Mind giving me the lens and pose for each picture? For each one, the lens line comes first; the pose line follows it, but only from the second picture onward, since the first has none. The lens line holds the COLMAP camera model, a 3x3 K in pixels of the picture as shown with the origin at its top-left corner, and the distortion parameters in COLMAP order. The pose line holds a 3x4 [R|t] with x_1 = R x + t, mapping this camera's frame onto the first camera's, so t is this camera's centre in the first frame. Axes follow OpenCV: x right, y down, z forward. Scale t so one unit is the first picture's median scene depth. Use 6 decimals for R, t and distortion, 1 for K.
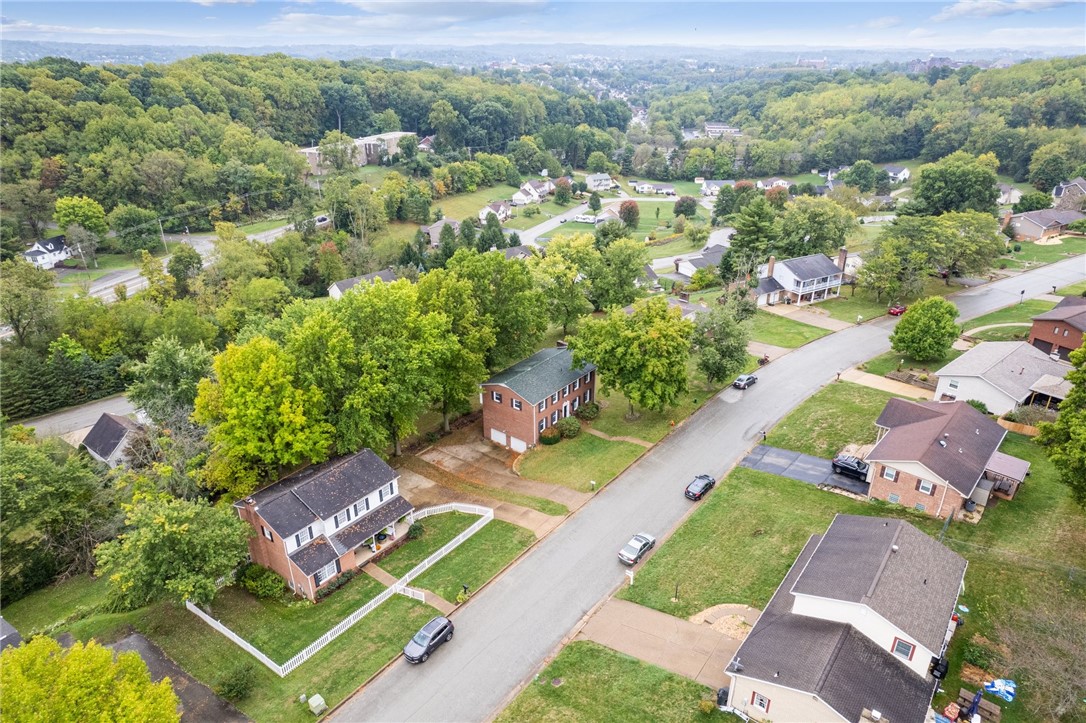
lens RADIAL K [[694.5, 0, 543.0], [0, 694.5, 361.5], [0, 0, 1]] dist [-0.085733, 0.073631]
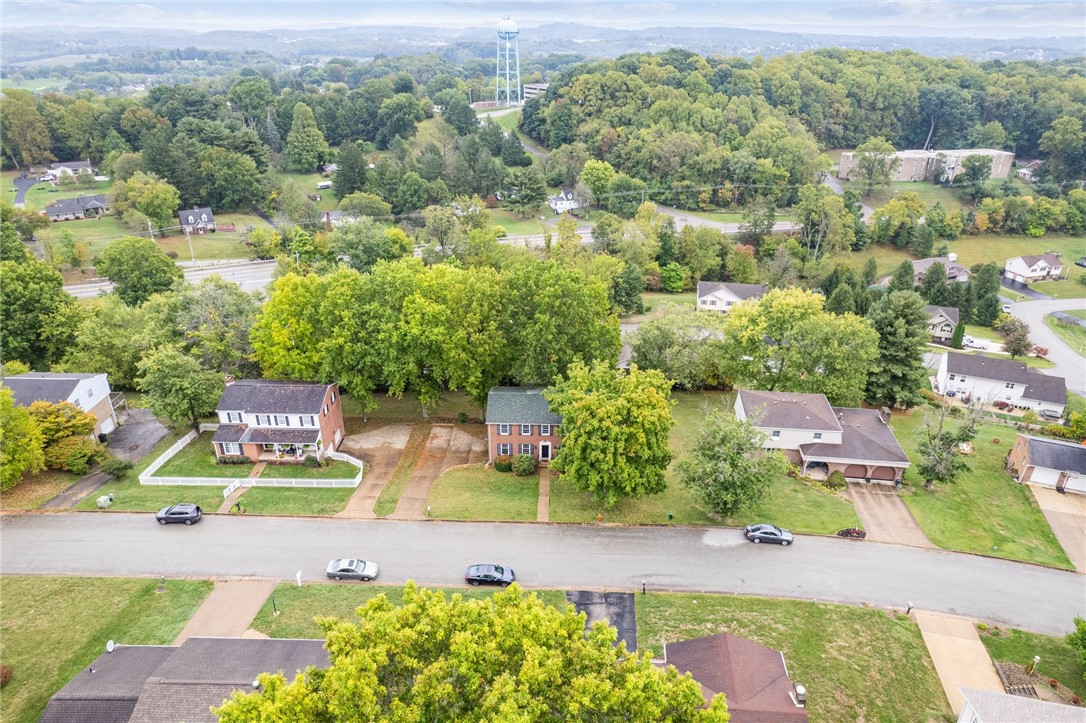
lens RADIAL K [[694.5, 0, 543.0], [0, 694.5, 361.5], [0, 0, 1]] dist [-0.085733, 0.073631]
pose [[0.598792, 0.347767, -0.721461, 0.231047], [-0.340085, 0.925969, 0.164086, -0.066855], [0.725114, 0.147105, 0.672733, 0.124988]]
